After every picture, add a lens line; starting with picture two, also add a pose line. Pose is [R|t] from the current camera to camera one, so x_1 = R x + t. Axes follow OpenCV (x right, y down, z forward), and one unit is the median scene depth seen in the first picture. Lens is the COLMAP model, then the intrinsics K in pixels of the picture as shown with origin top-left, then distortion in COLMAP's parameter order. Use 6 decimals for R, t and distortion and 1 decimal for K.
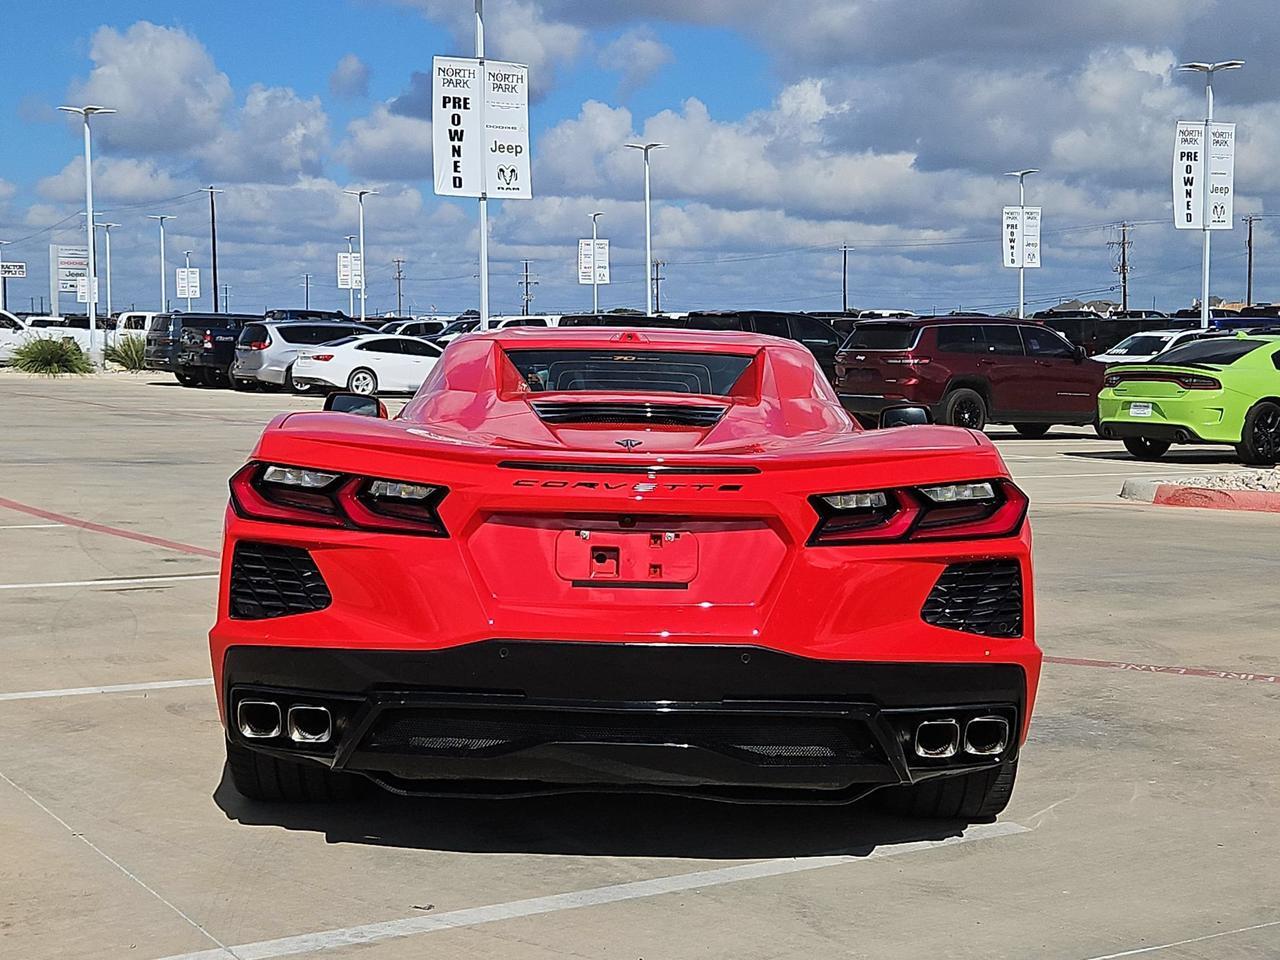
lens RADIAL K [[1941.8, 0, 628.7], [0, 1941.8, 474.9], [0, 0, 1]] dist [0.096240, 0.000000]
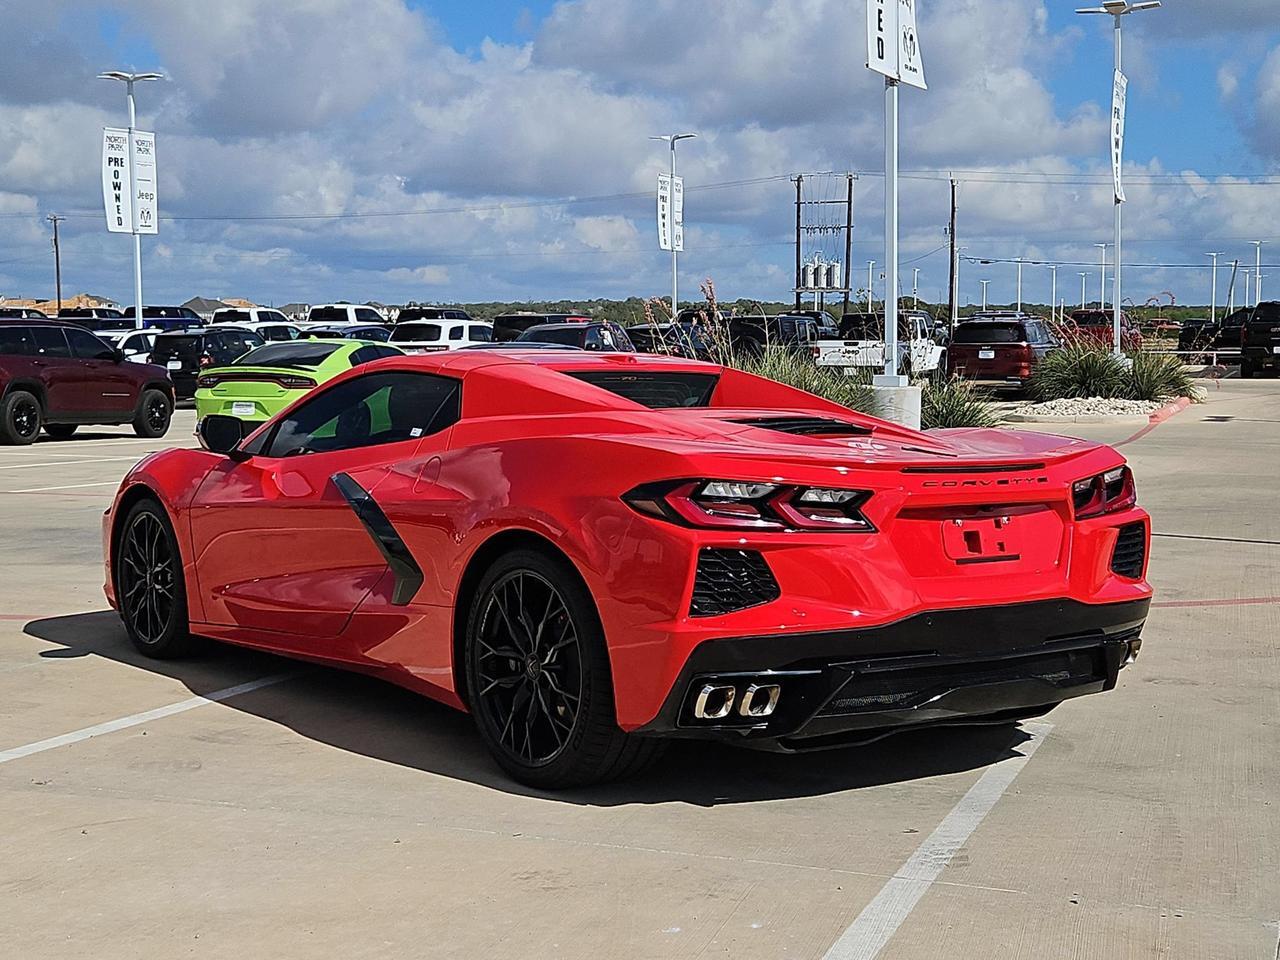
lens RADIAL K [[1941.8, 0, 639.8], [0, 1941.8, 478.9], [0, 0, 1]] dist [0.096240, 0.000000]
pose [[0.784533, -0.047803, 0.618242, -0.924783], [0.044270, 0.998798, 0.021050, -0.032122], [-0.618505, 0.010855, 0.785706, 0.125093]]
